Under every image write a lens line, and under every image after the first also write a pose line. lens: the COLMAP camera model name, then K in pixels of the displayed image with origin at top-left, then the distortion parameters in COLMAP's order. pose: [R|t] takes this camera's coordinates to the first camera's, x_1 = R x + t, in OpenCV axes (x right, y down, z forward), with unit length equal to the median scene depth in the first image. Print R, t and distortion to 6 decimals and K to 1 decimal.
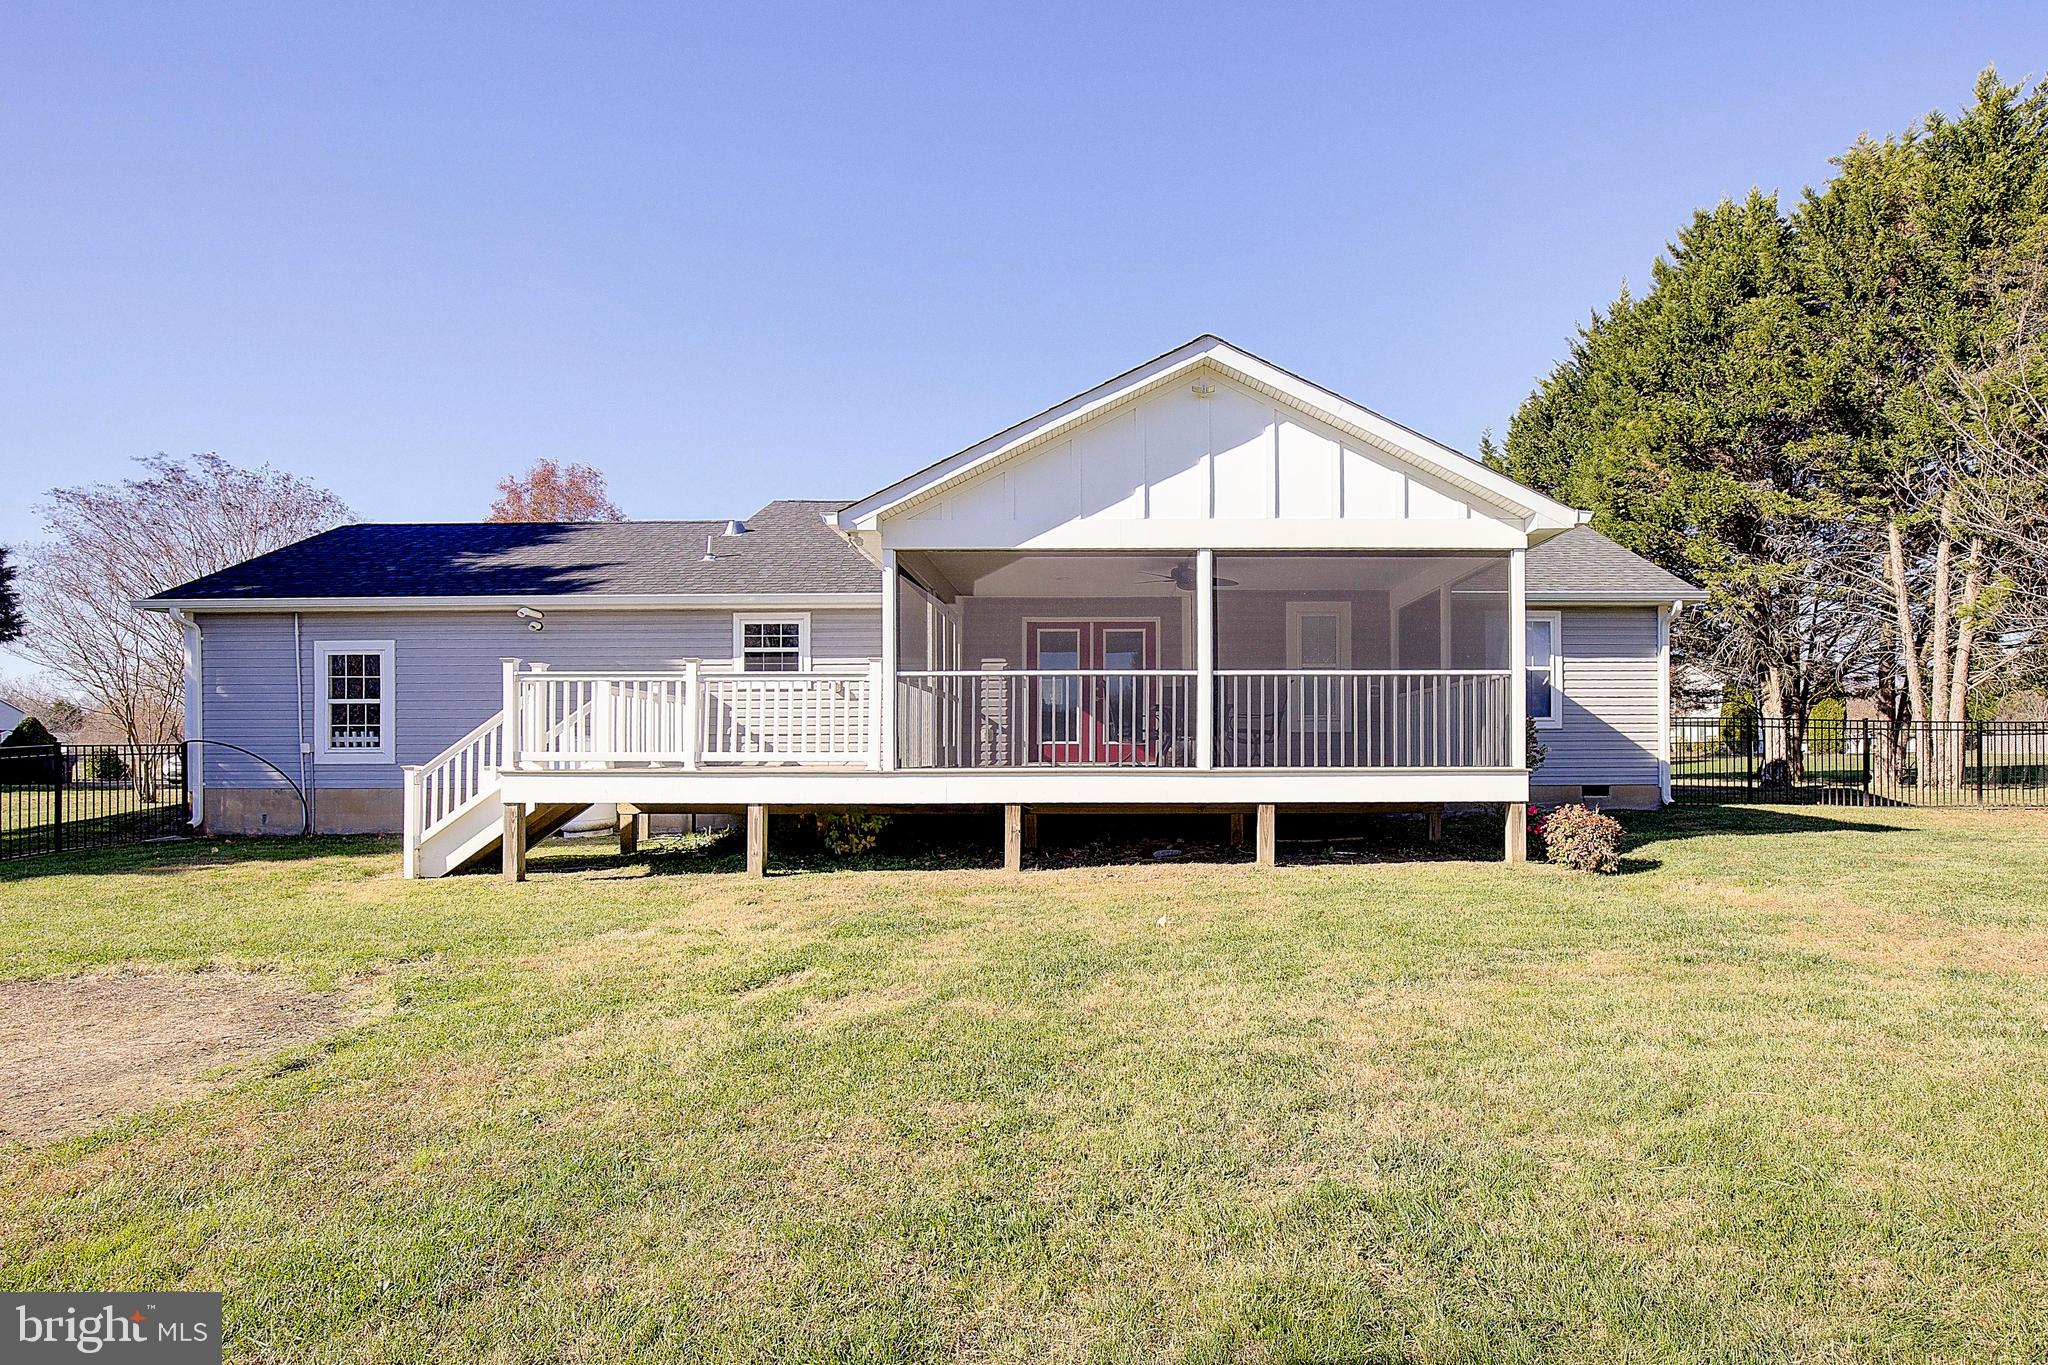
lens RADIAL K [[957.4, 0, 987.1], [0, 957.4, 694.3], [0, 0, 1]] dist [0.031461, 0.000135]
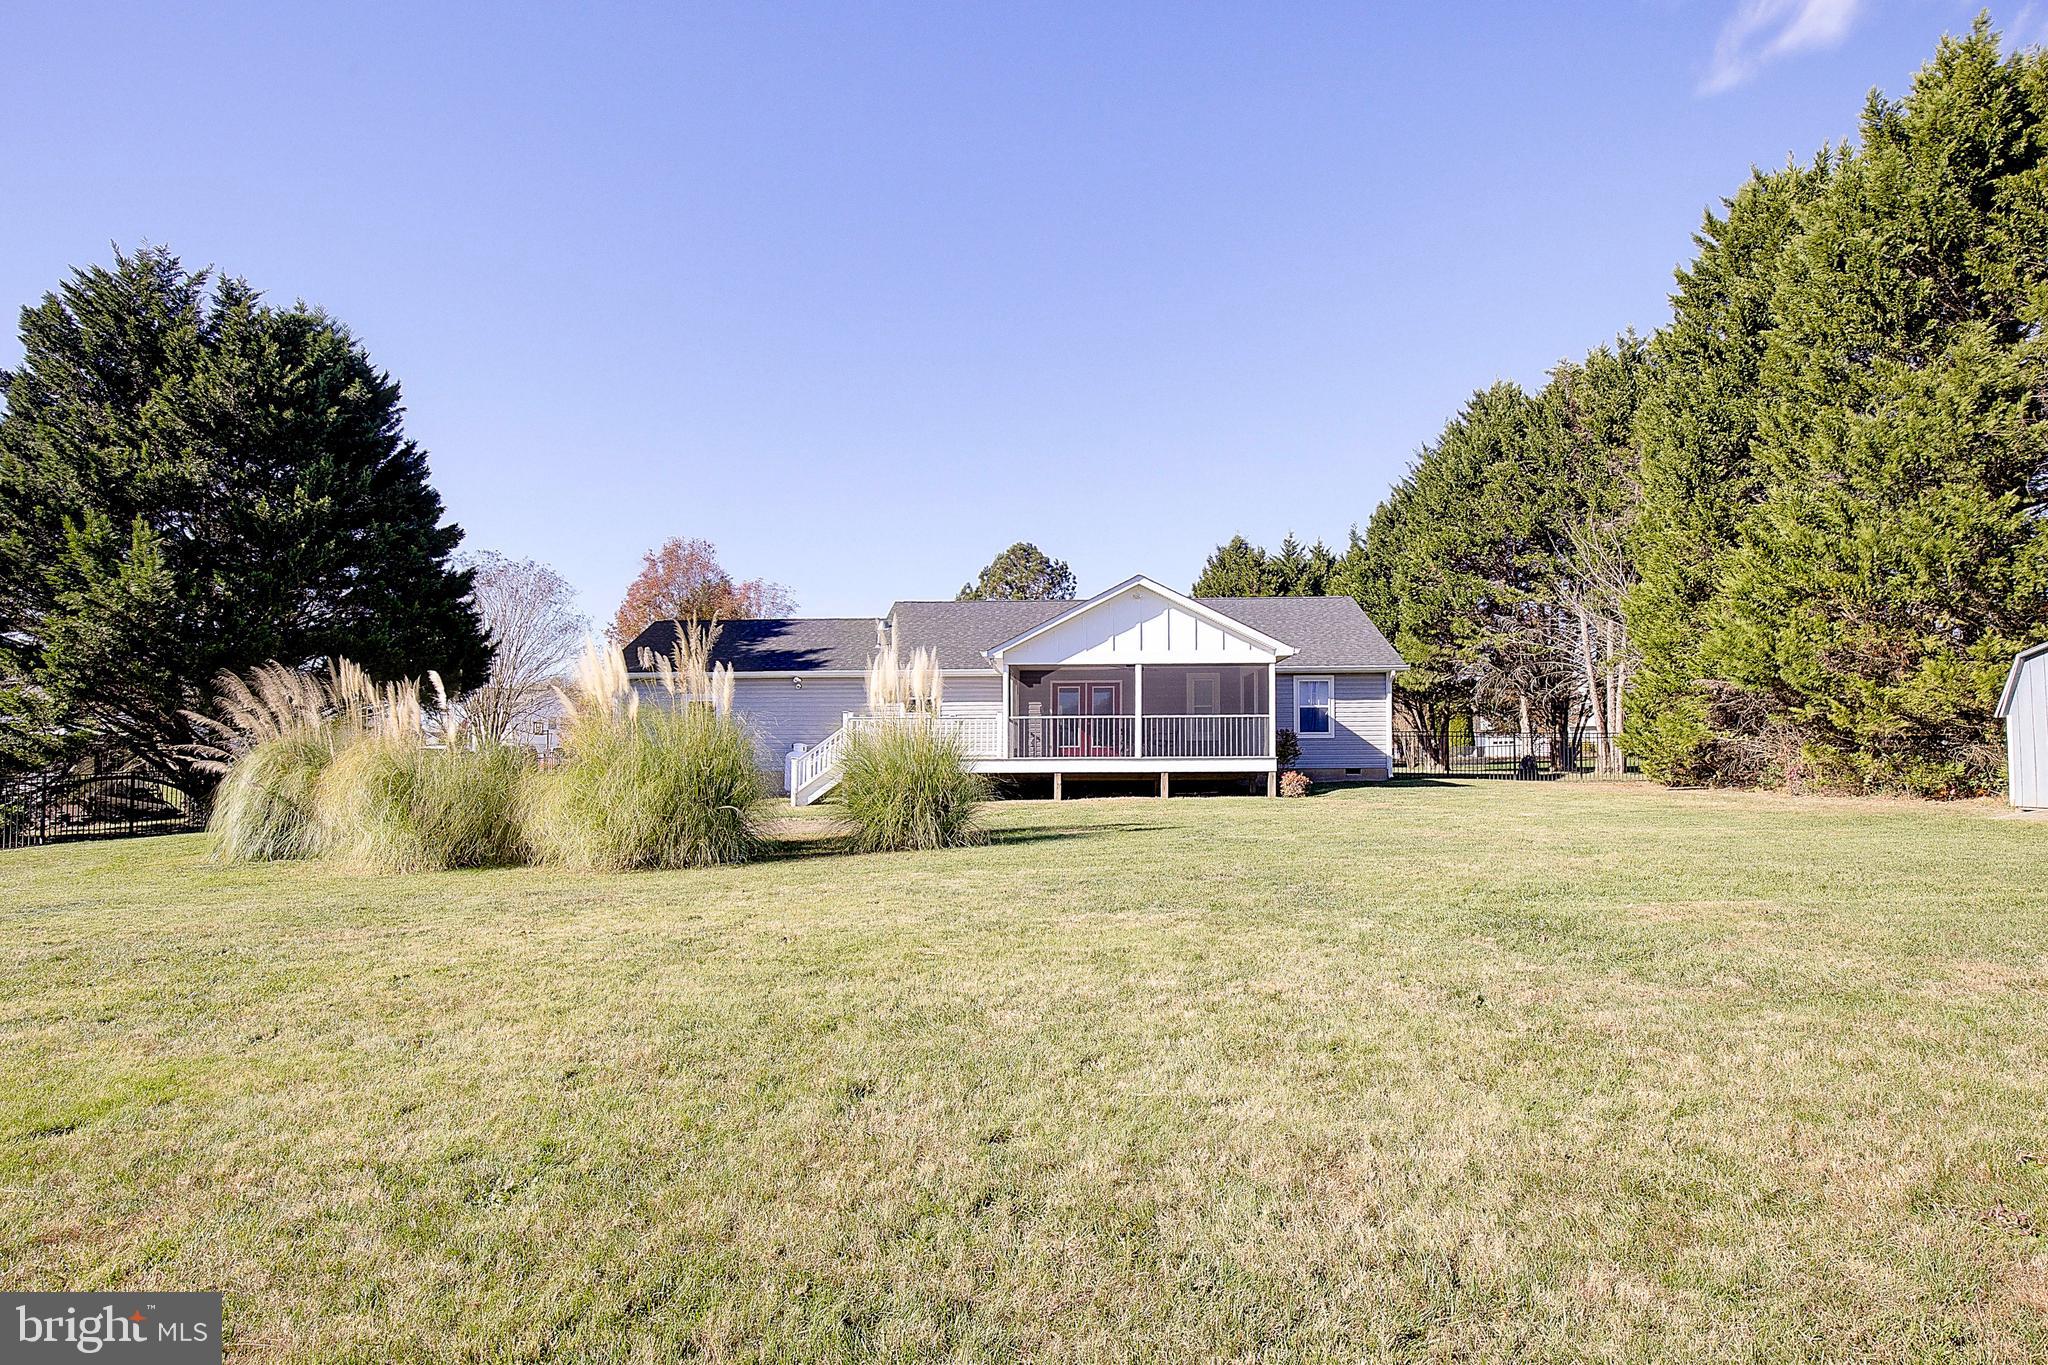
lens RADIAL K [[954.4, 0, 1024.0], [0, 954.4, 682.5], [0, 0, 1]] dist [-0.001850, -0.000275]
pose [[0.997900, 0.003069, 0.064706, -0.196787], [-0.002069, 0.999878, -0.015514, -0.066248], [-0.064746, 0.015347, 0.997784, -1.263274]]
